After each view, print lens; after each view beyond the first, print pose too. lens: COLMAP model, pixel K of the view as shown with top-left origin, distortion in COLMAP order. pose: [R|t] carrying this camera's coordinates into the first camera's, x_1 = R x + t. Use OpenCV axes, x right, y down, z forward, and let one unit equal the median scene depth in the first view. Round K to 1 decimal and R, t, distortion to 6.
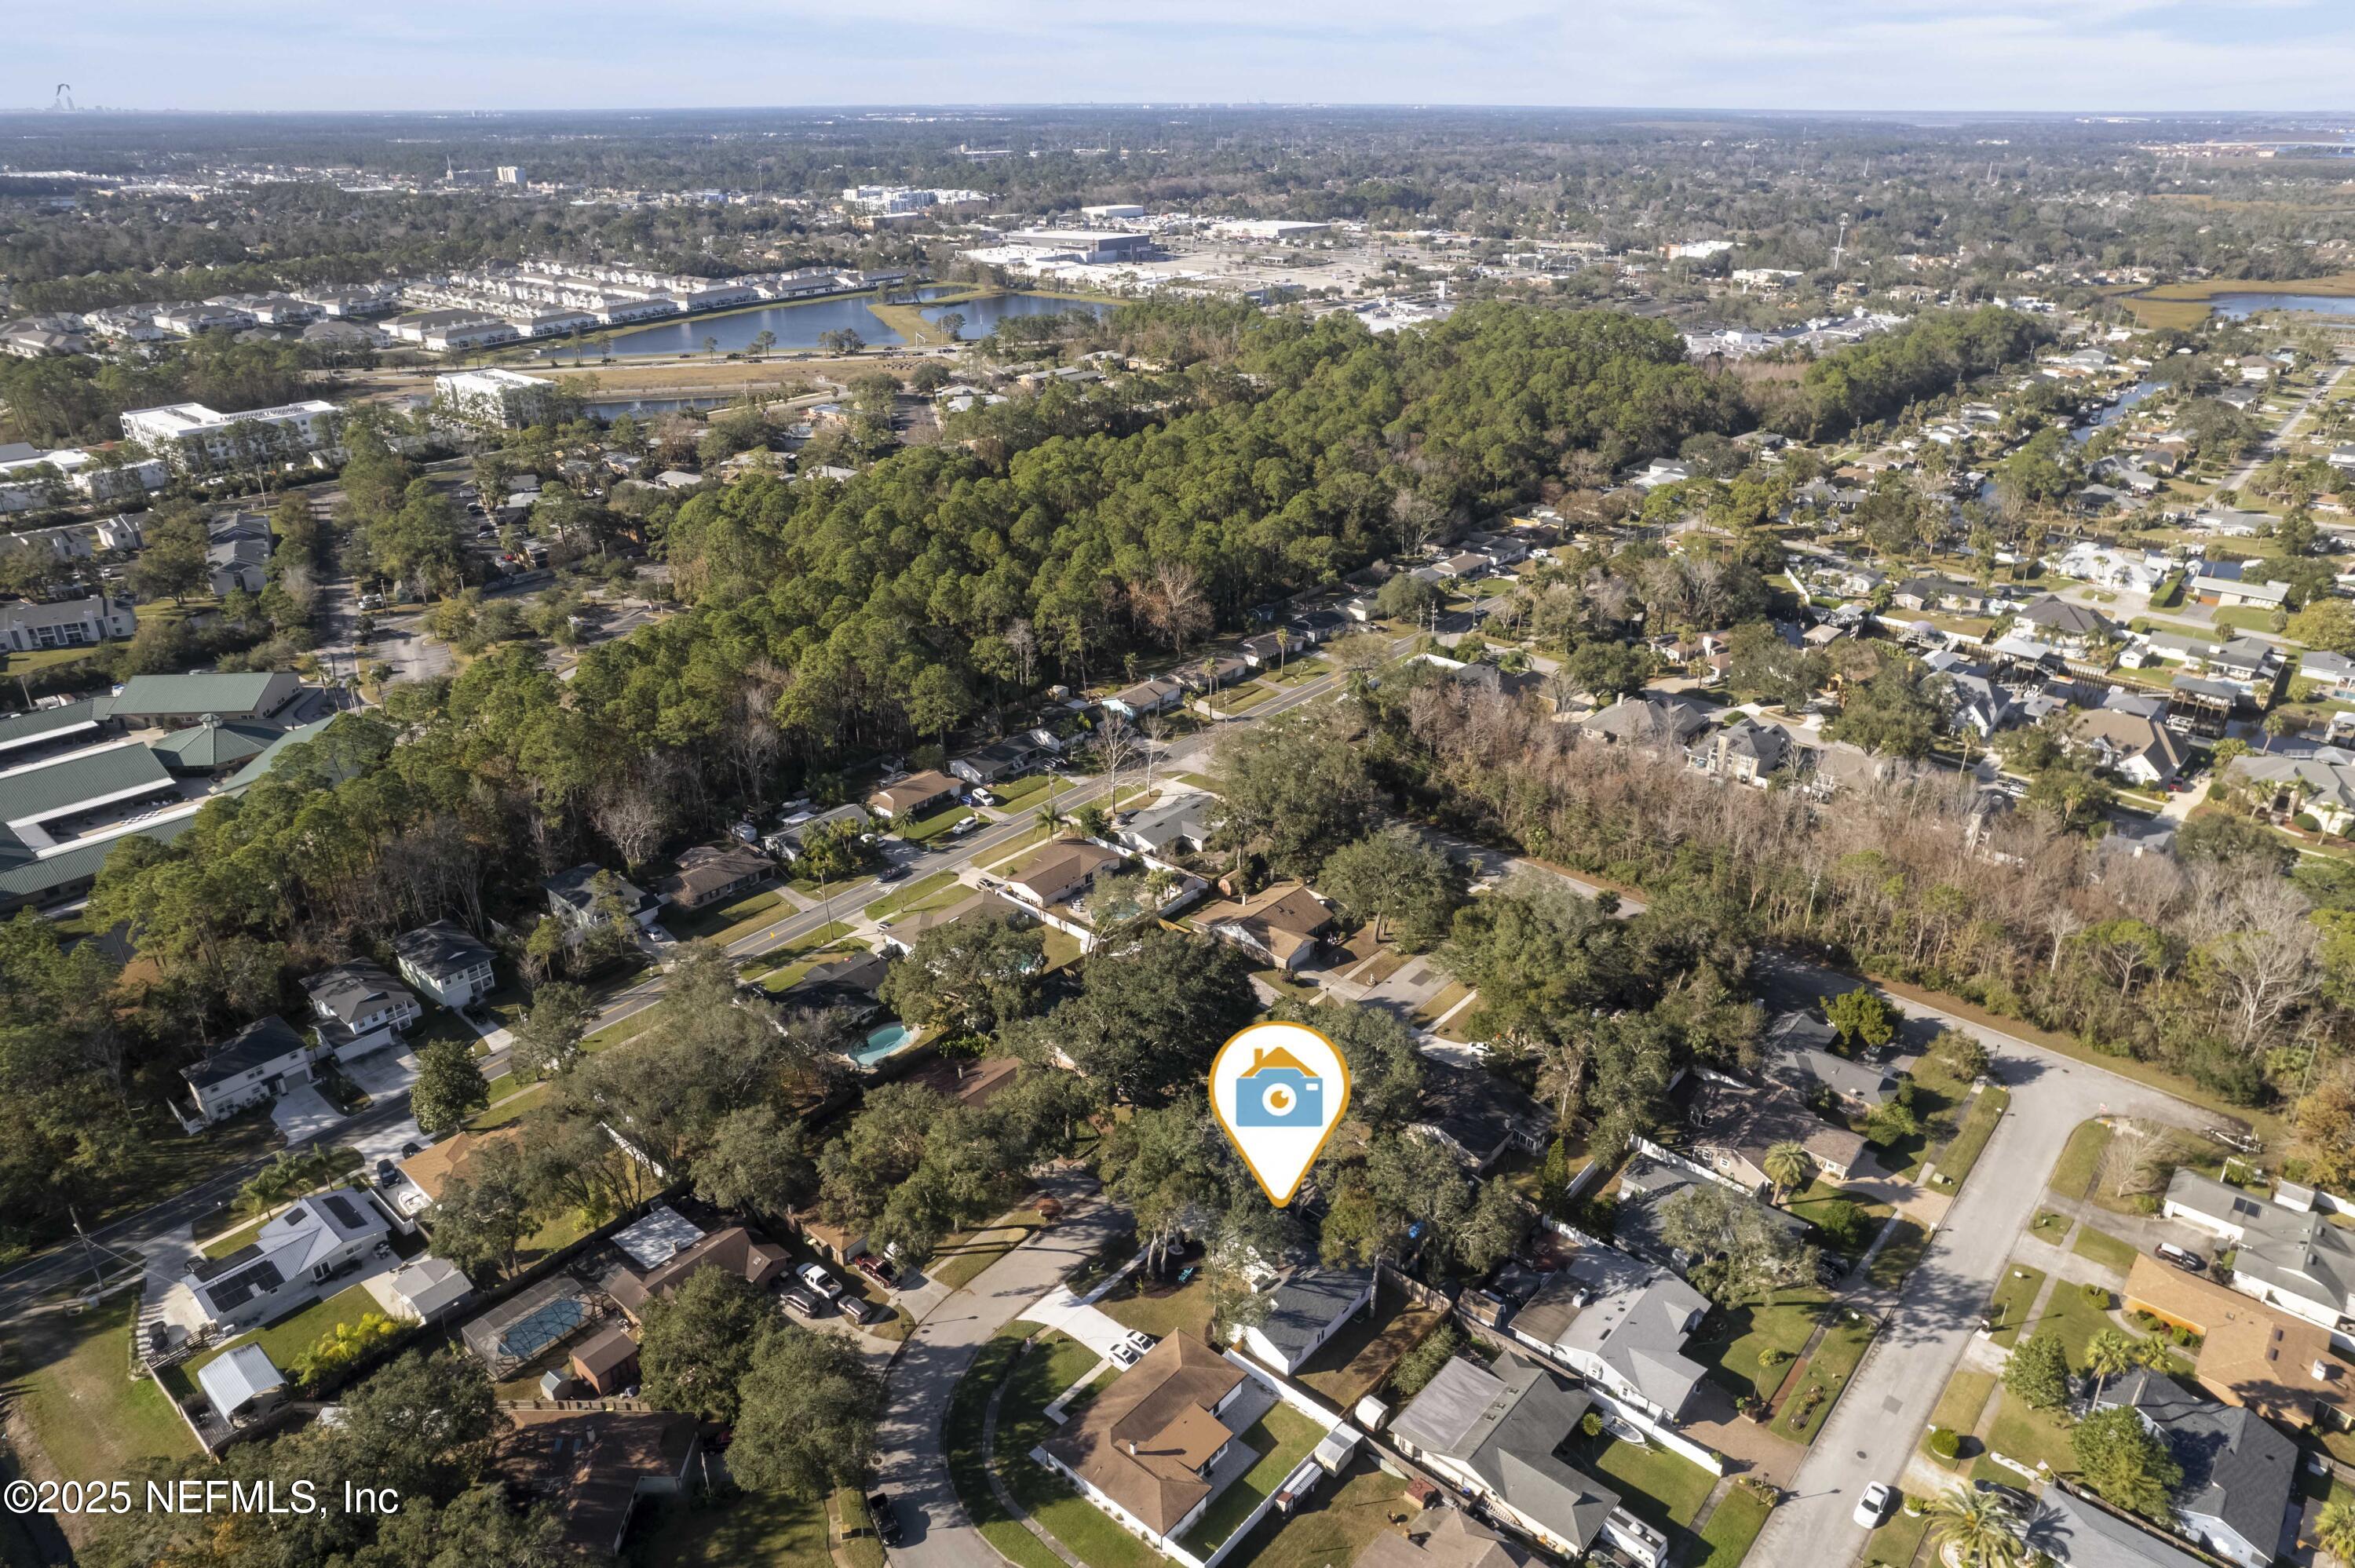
lens RADIAL K [[1485.1, 0, 1177.5], [0, 1485.1, 784.0], [0, 0, 1]] dist [-0.060384, 0.048150]
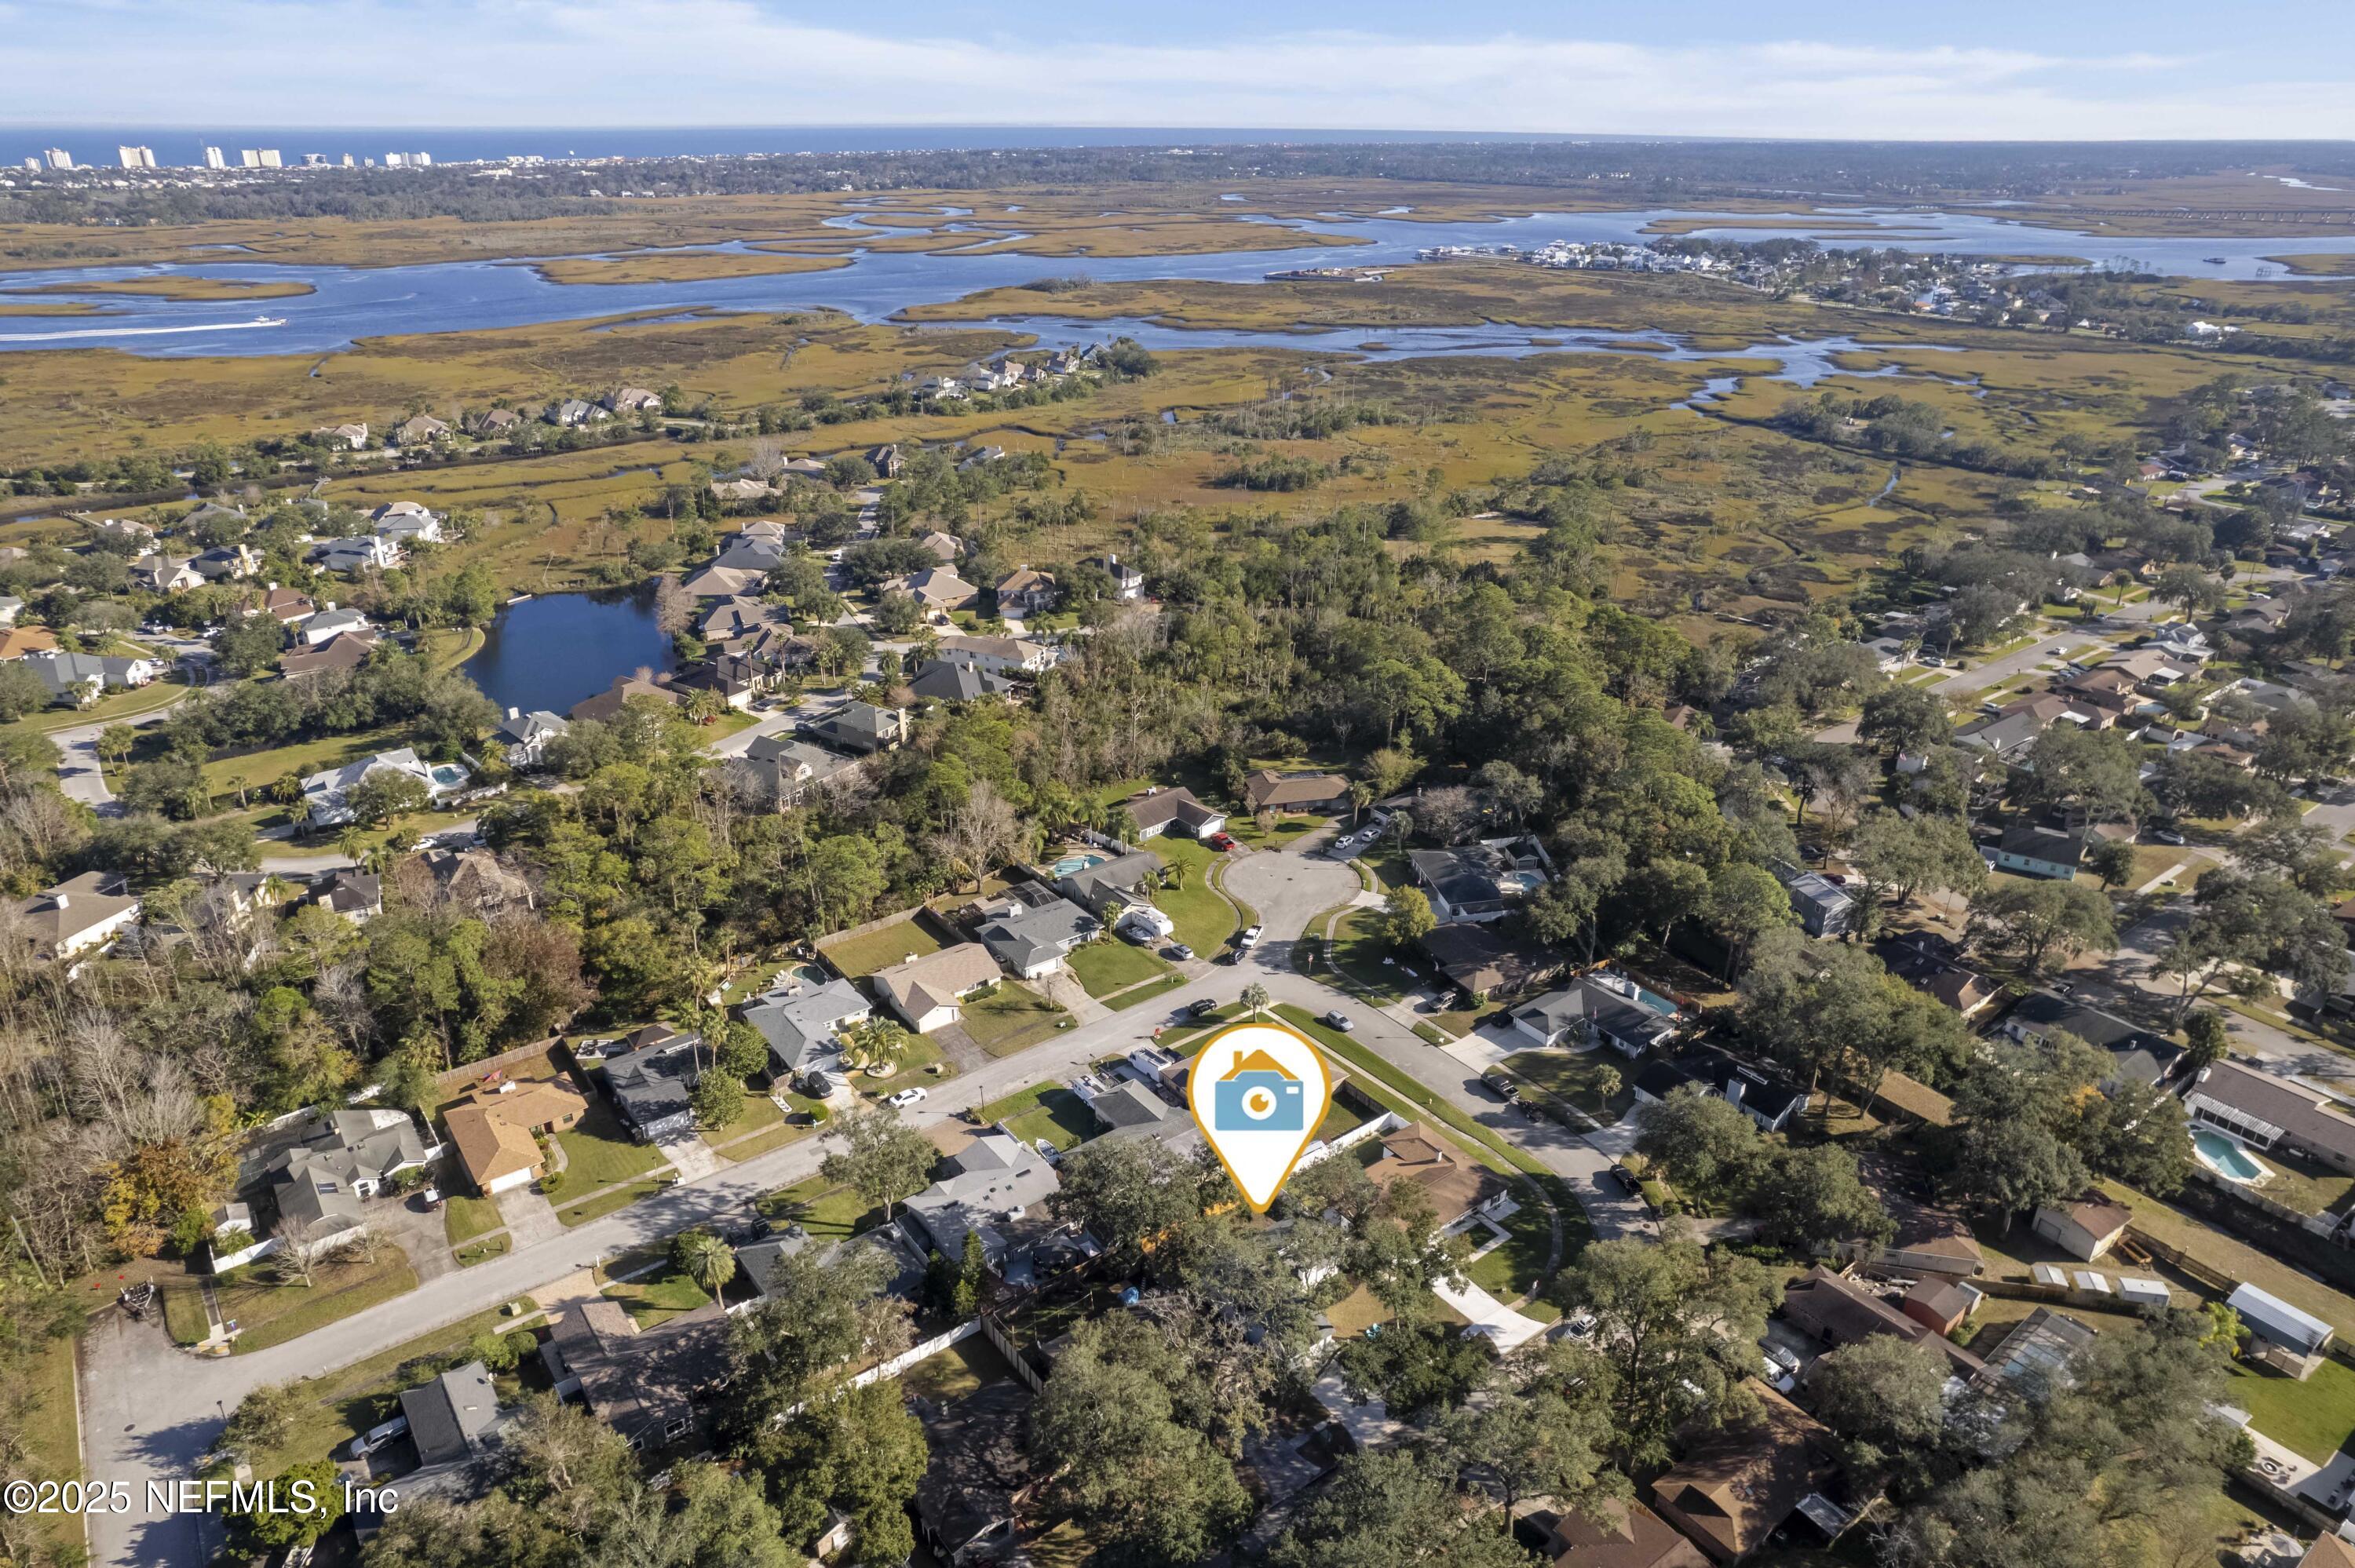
lens RADIAL K [[1485.1, 0, 1177.5], [0, 1485.1, 784.0], [0, 0, 1]] dist [-0.060384, 0.048150]
pose [[-0.975125, -0.102355, 0.196610, -0.013479], [0.078934, 0.668502, 0.739510, -0.369956], [-0.207126, 0.736633, -0.643794, 0.806469]]
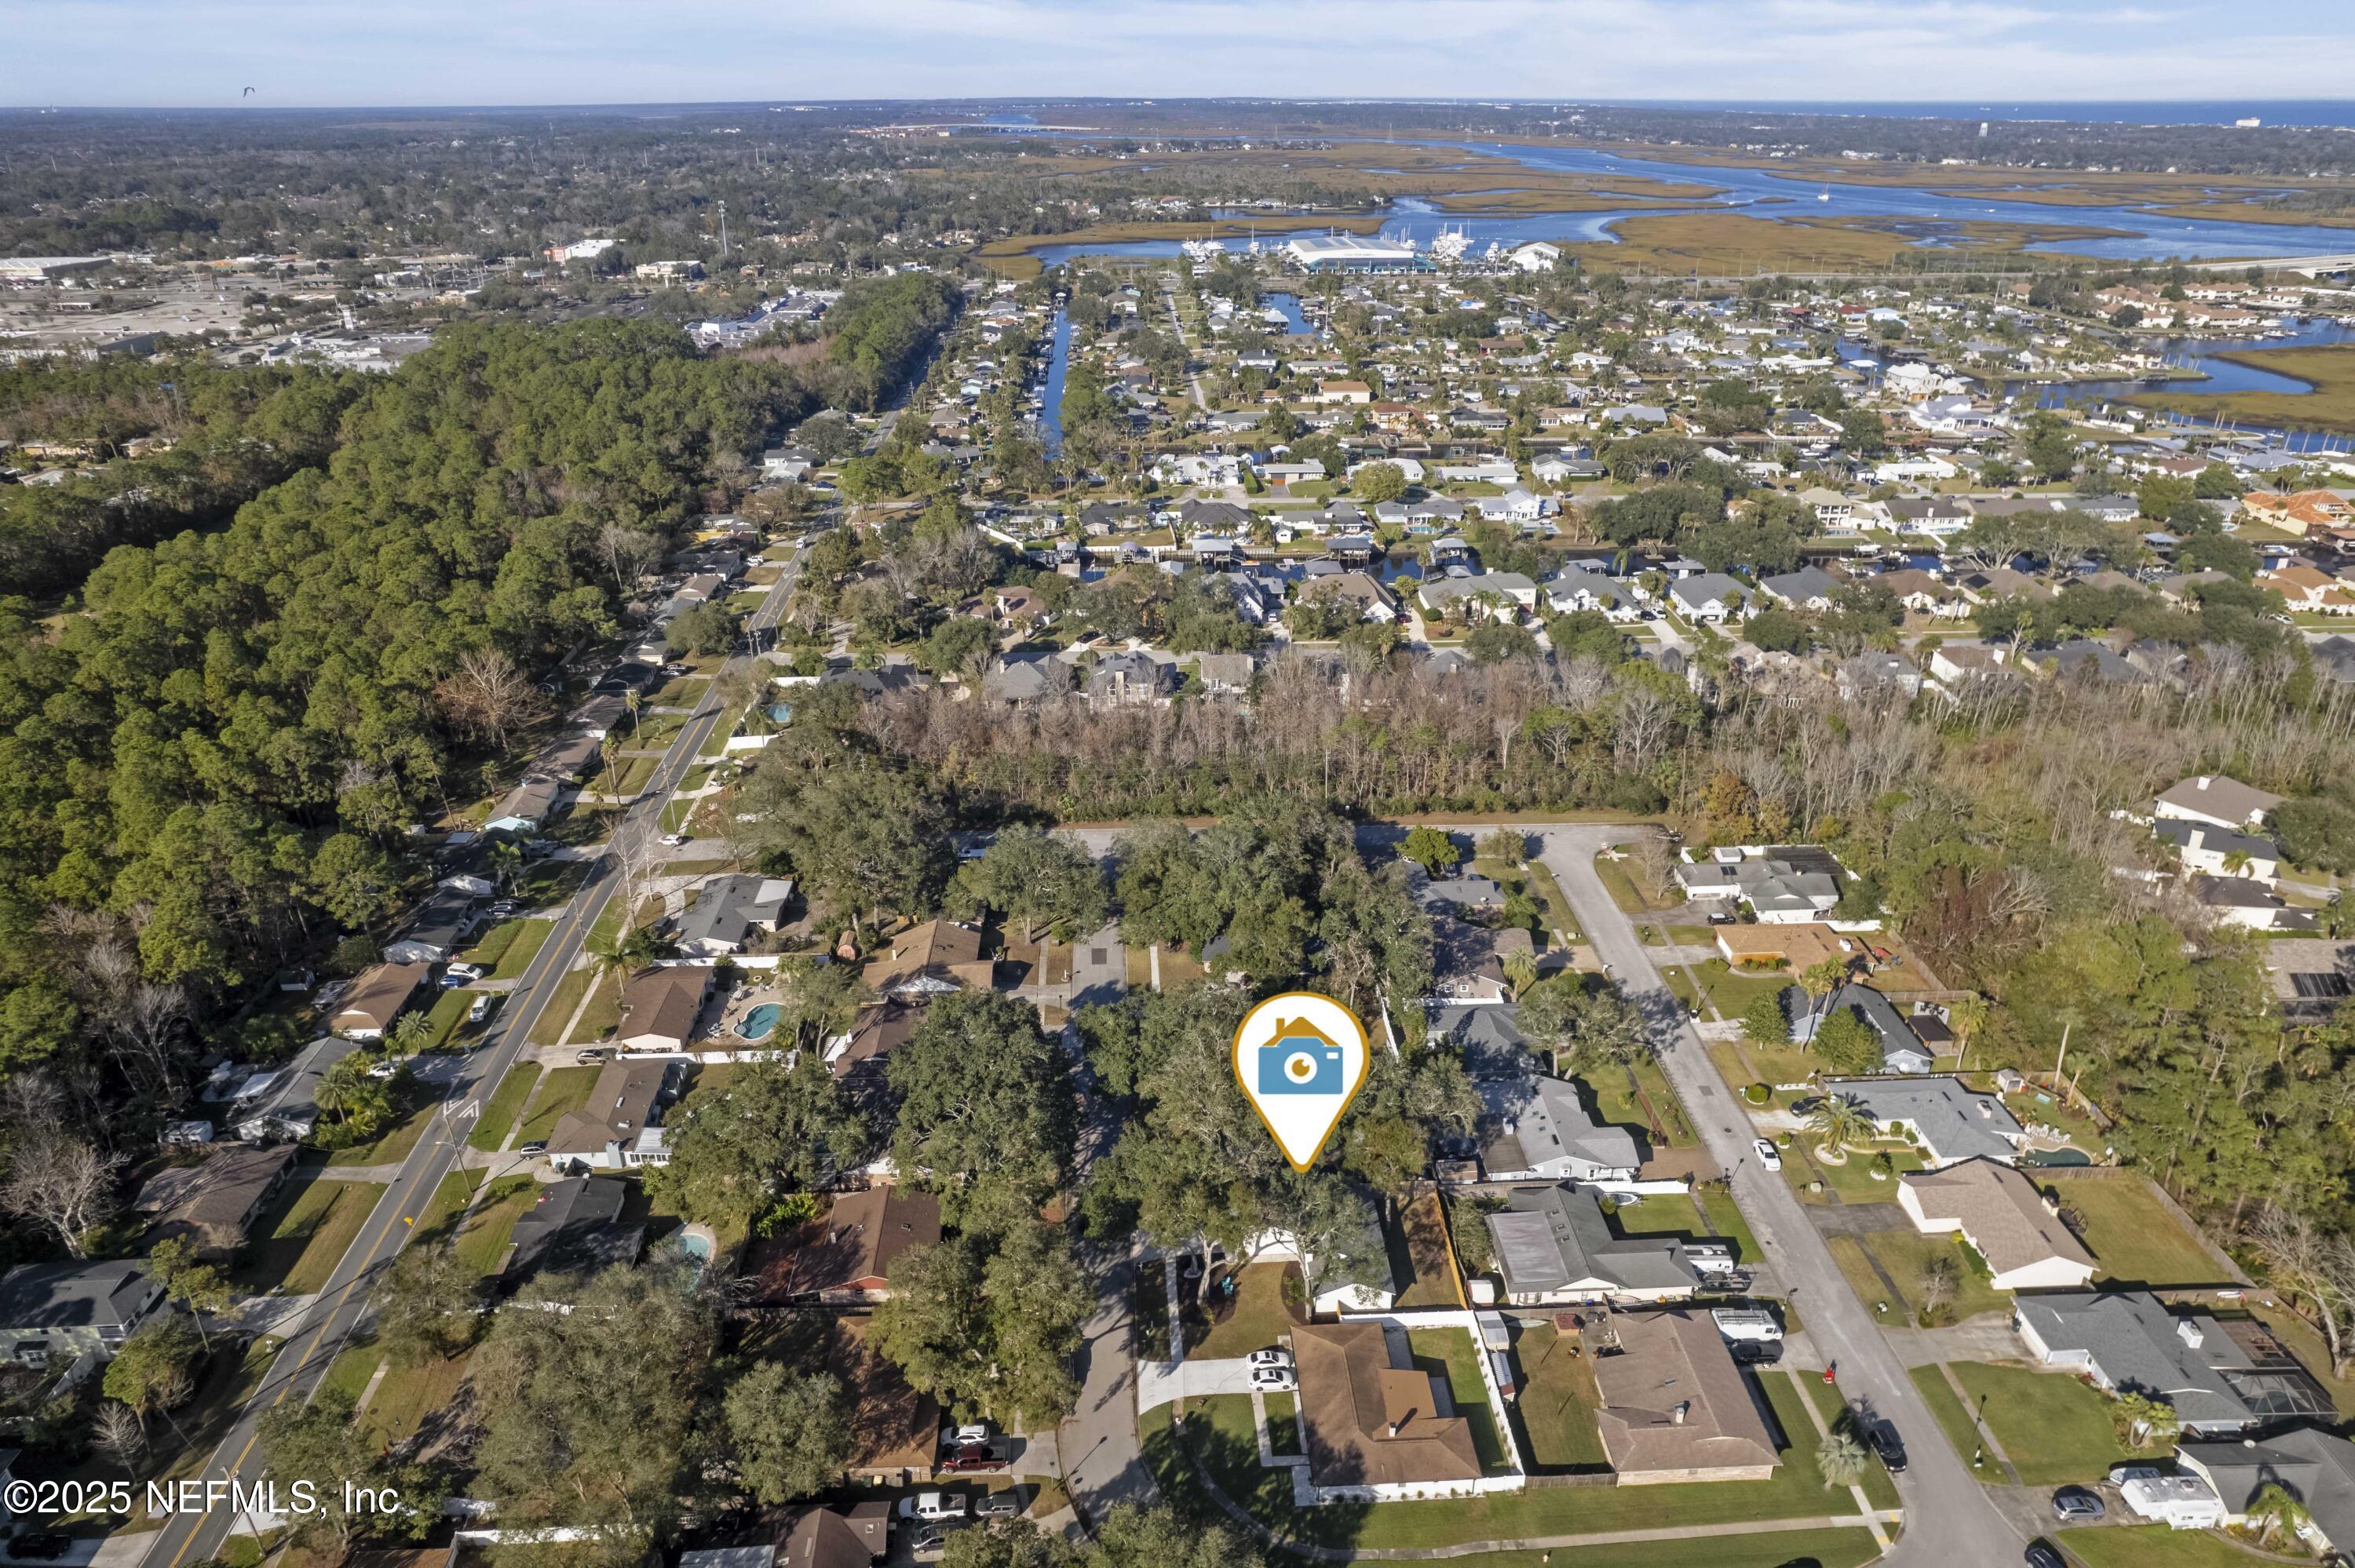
lens RADIAL K [[1485.1, 0, 1177.5], [0, 1485.1, 784.0], [0, 0, 1]] dist [-0.060384, 0.048150]
pose [[0.732800, -0.295867, 0.612753, -0.305824], [0.294421, 0.949726, 0.106472, -0.059082], [-0.613449, 0.102385, 0.783069, 0.124784]]
